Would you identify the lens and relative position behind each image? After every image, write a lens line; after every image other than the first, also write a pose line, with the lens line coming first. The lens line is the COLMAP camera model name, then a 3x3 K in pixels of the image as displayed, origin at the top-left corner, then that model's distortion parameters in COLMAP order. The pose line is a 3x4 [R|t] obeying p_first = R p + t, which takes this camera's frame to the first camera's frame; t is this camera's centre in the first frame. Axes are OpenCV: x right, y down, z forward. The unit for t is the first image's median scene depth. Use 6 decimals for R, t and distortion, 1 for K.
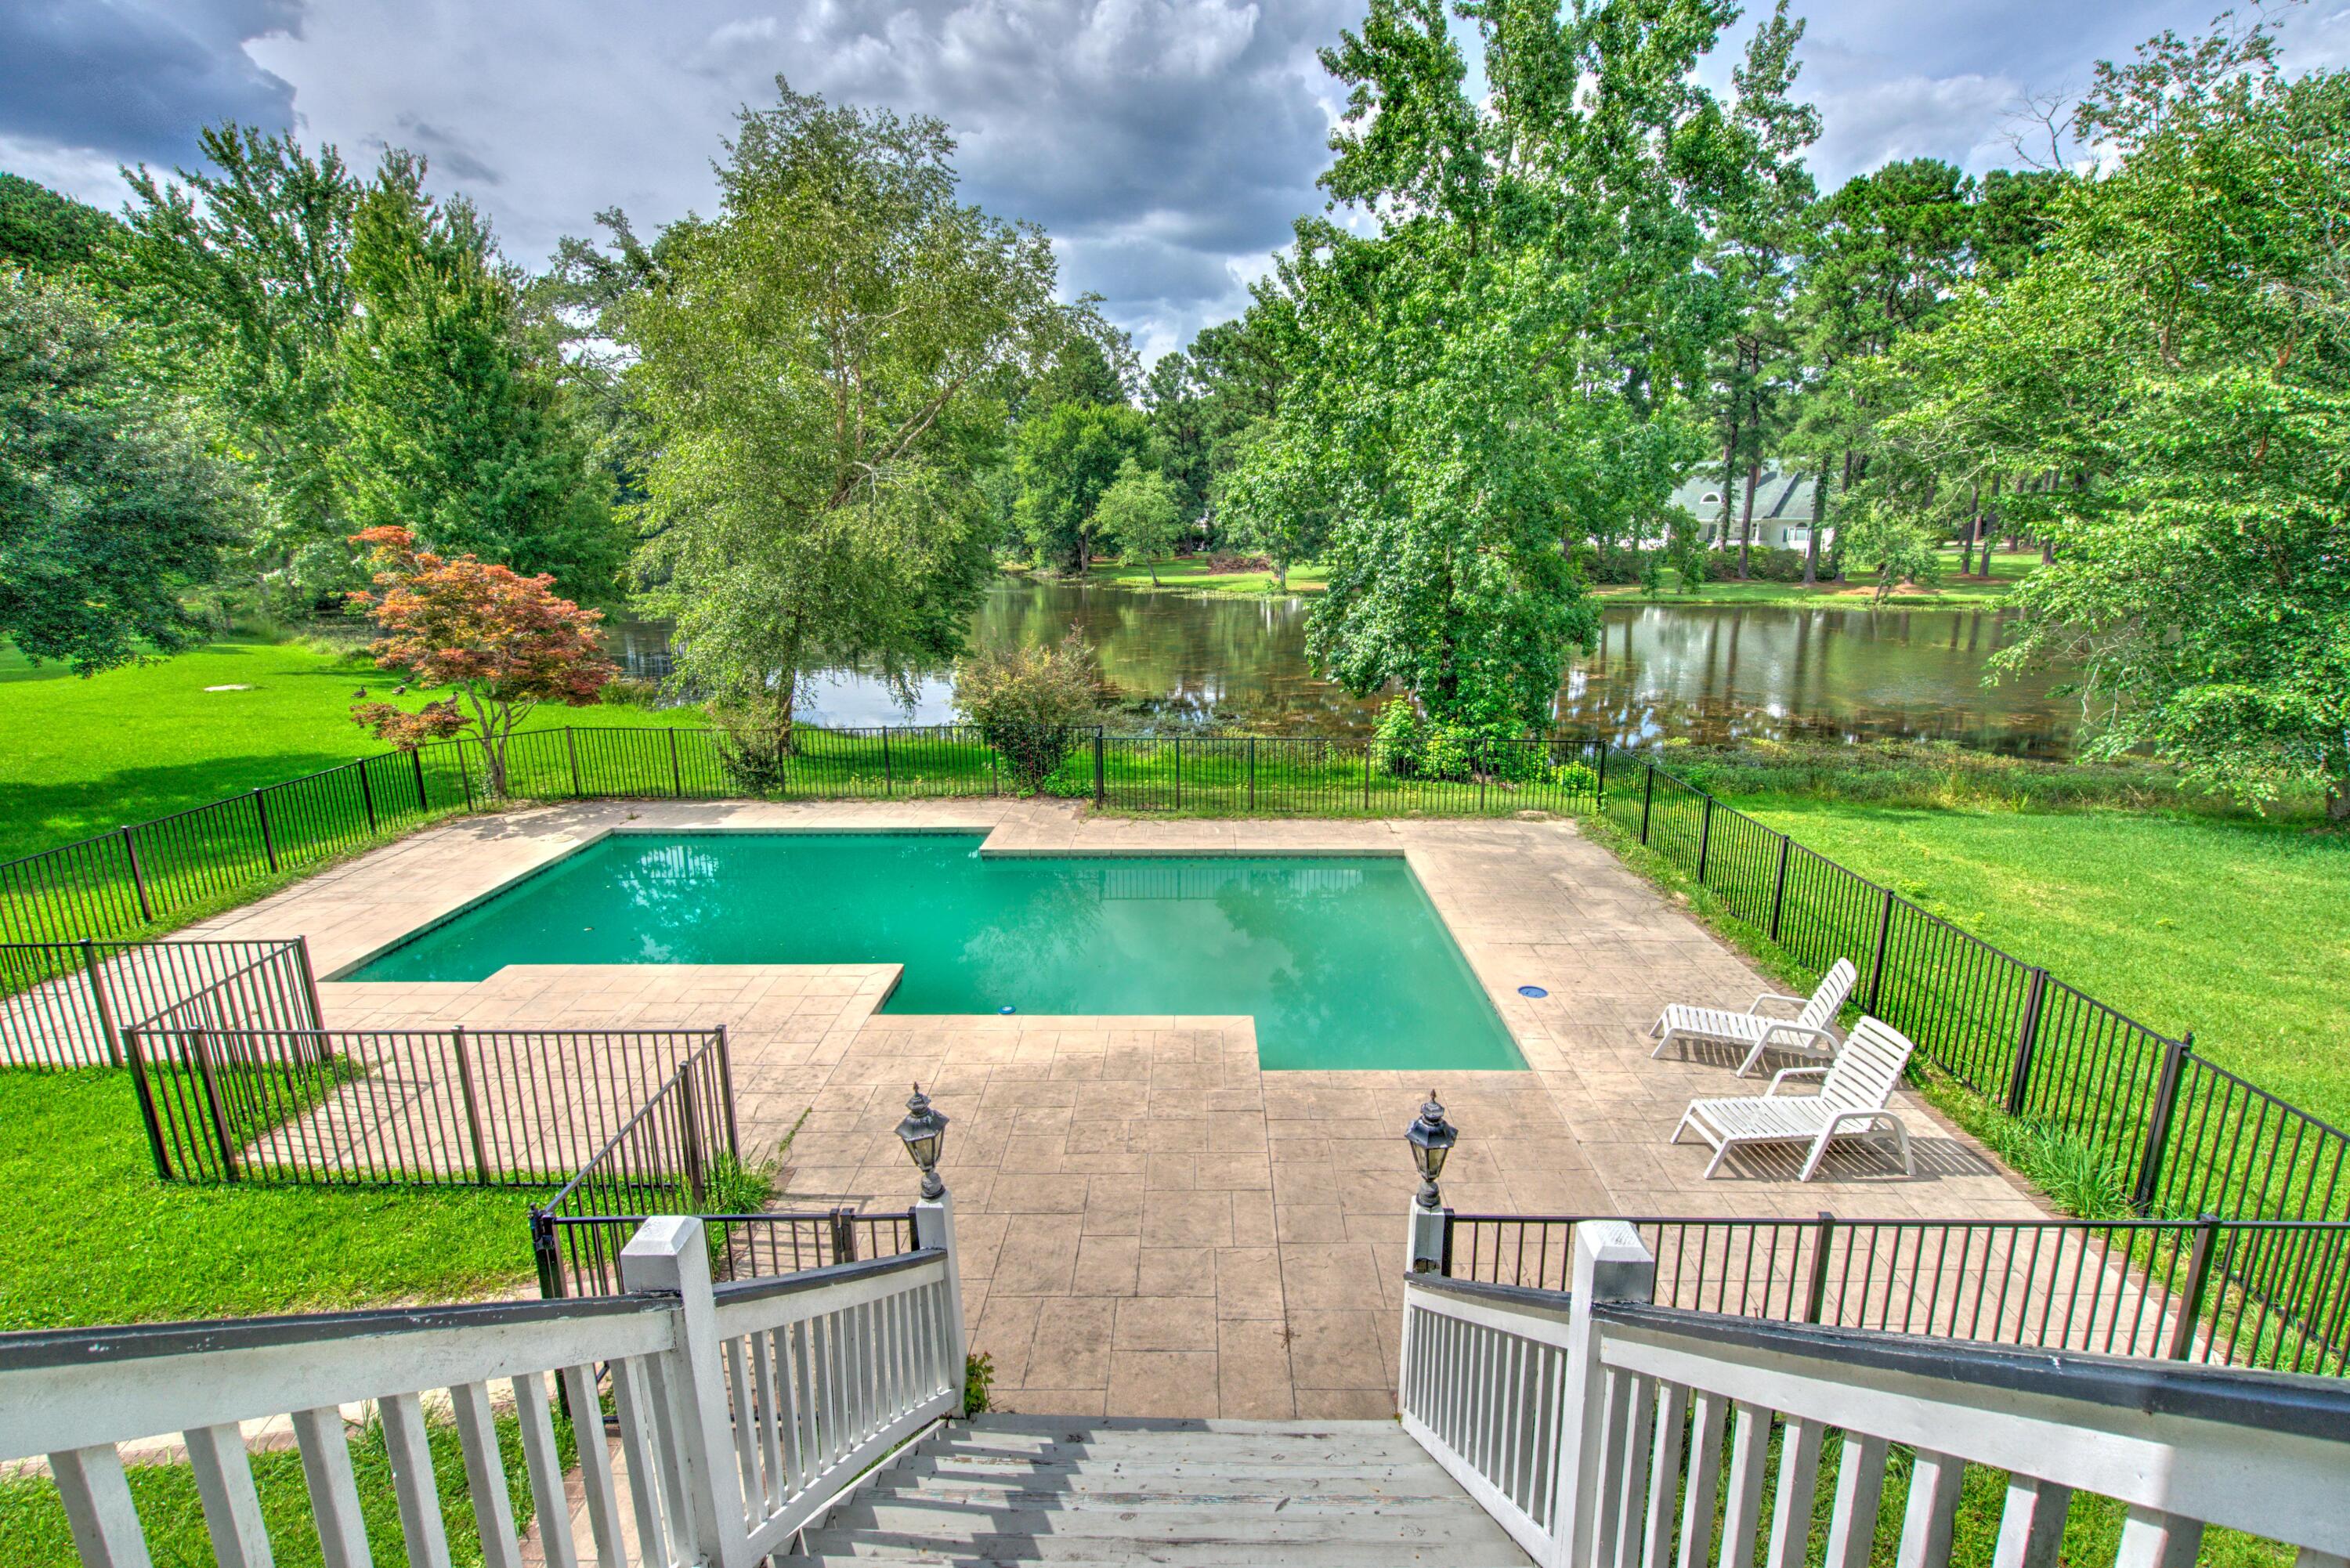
lens RADIAL K [[1109.0, 0, 1178.7], [0, 1109.0, 785.7], [0, 0, 1]] dist [0.001555, 0.001058]
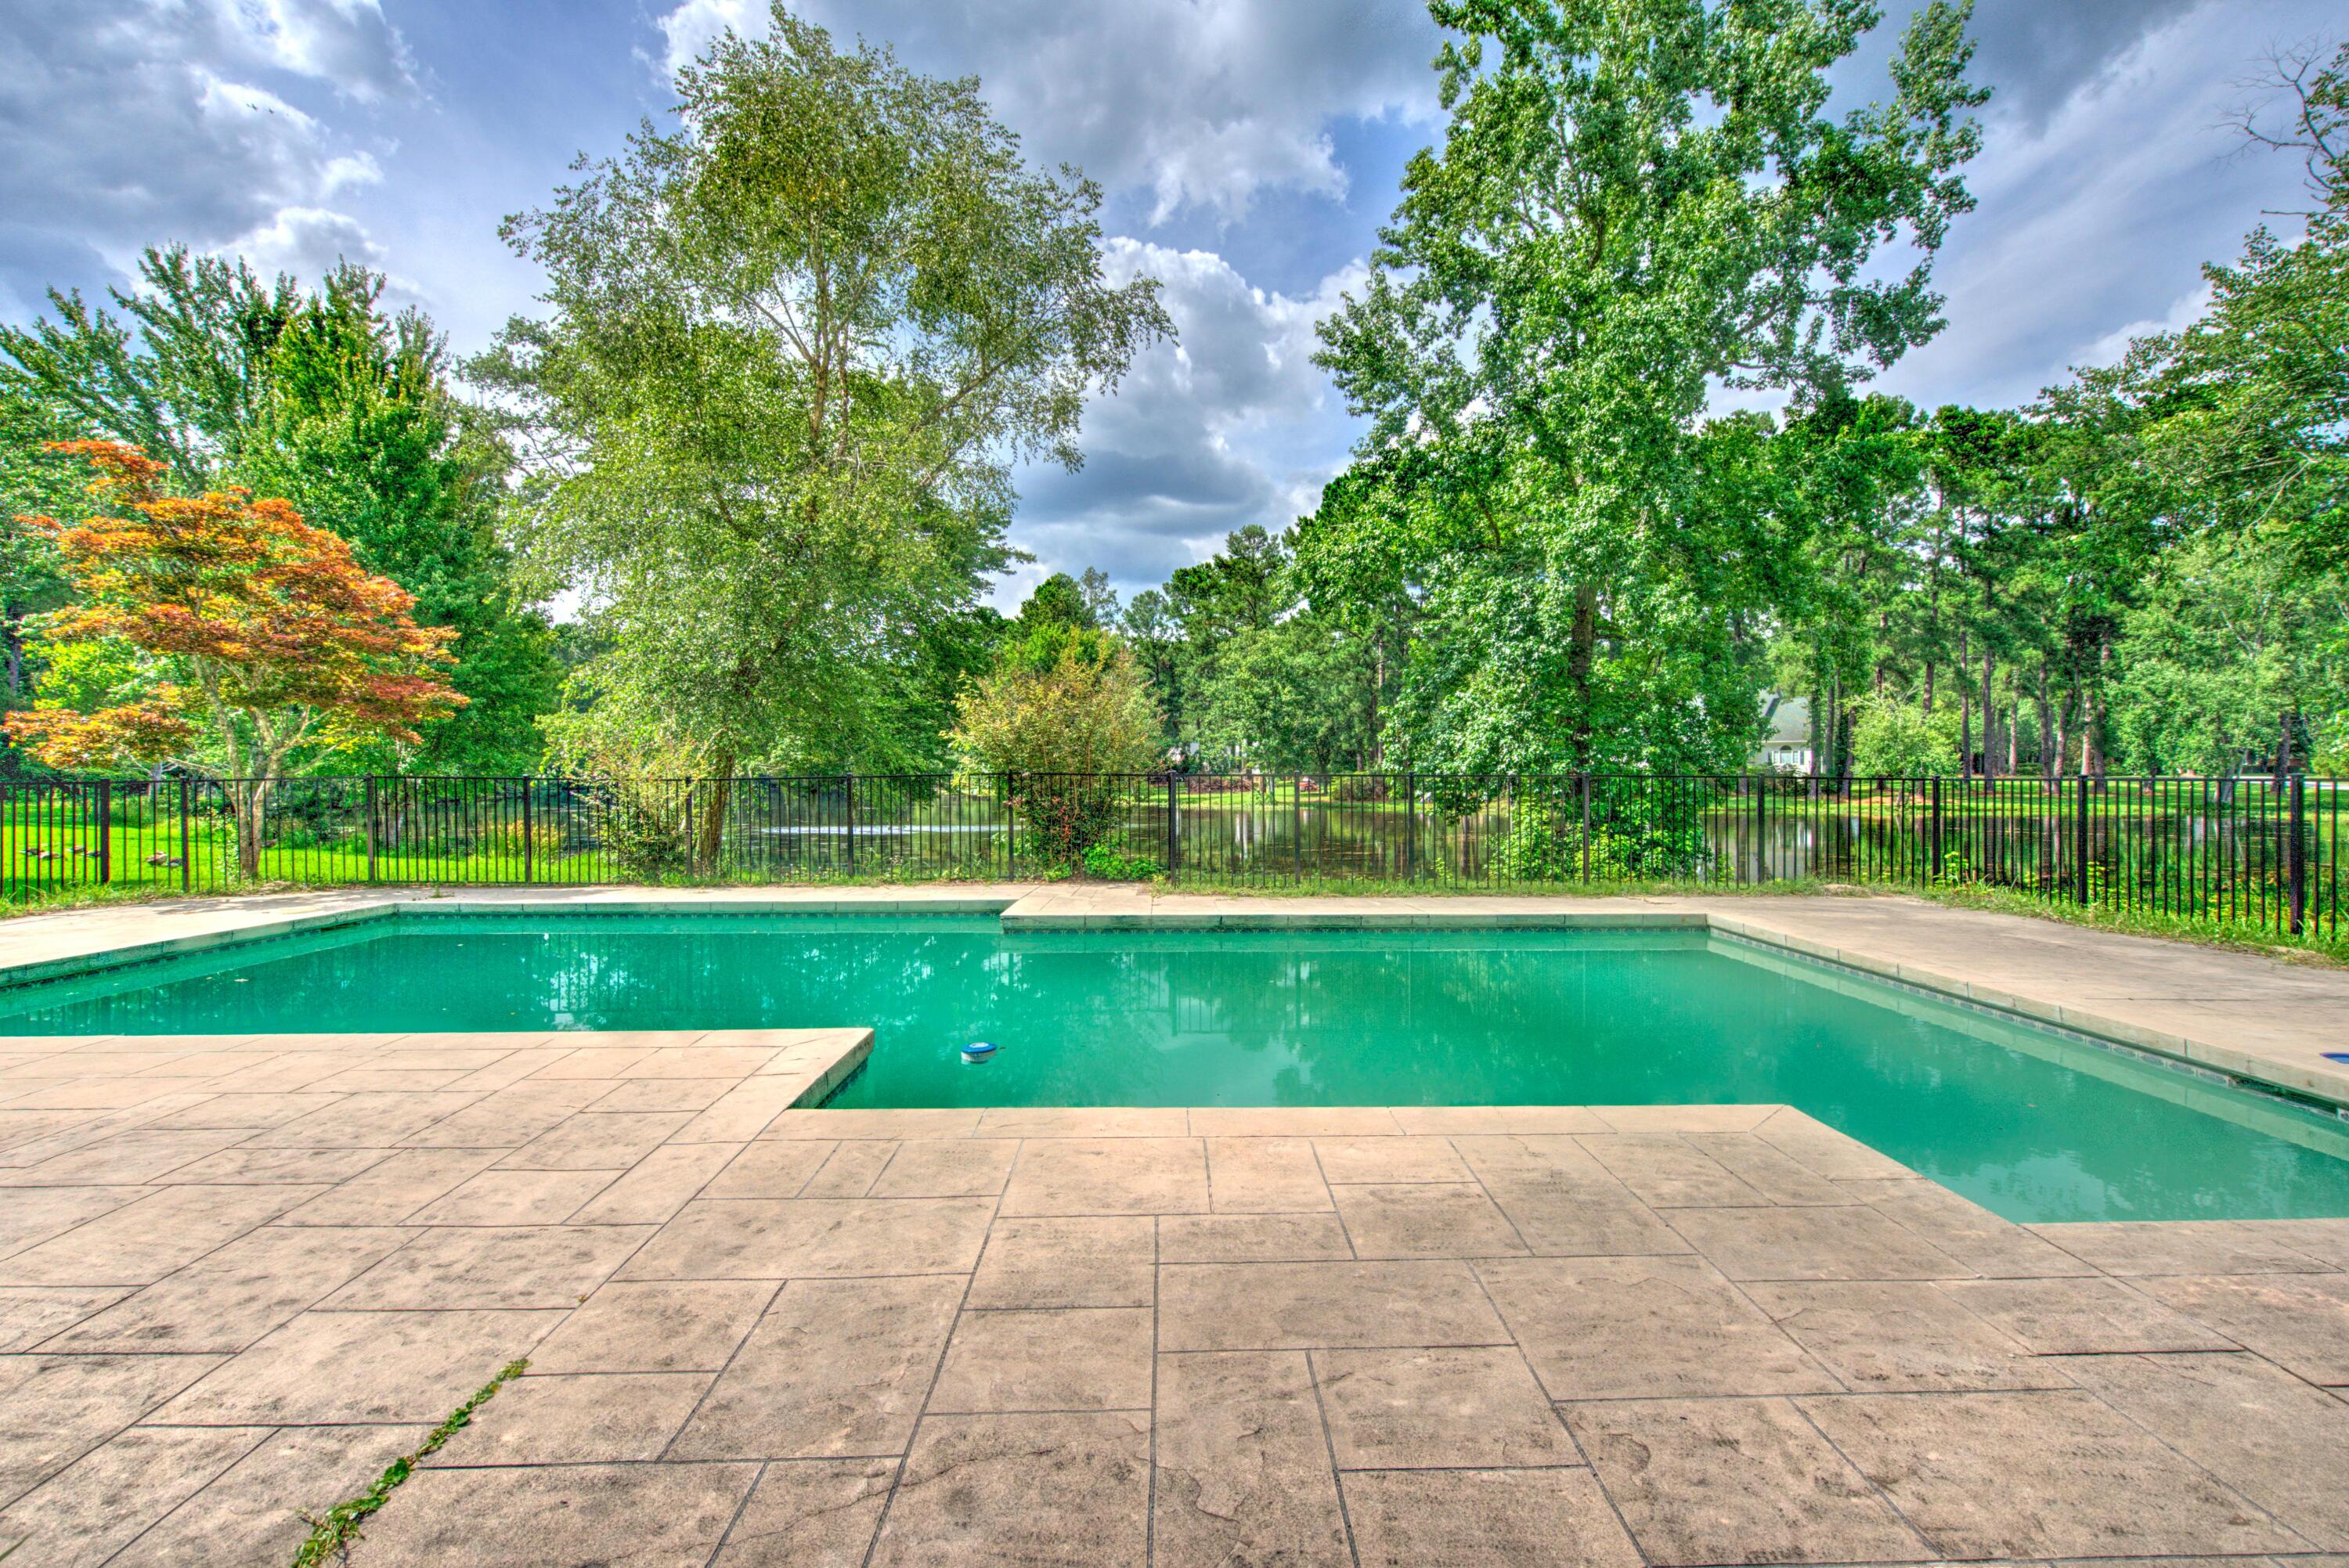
lens RADIAL K [[1108.5, 0, 1172.4], [0, 1108.5, 776.1], [0, 0, 1]] dist [0.001555, 0.001058]
pose [[0.999611, 0.003707, 0.027626, -0.048172], [0.002771, 0.972990, -0.230832, 0.056905], [-0.027736, 0.230818, 0.972601, 0.185754]]
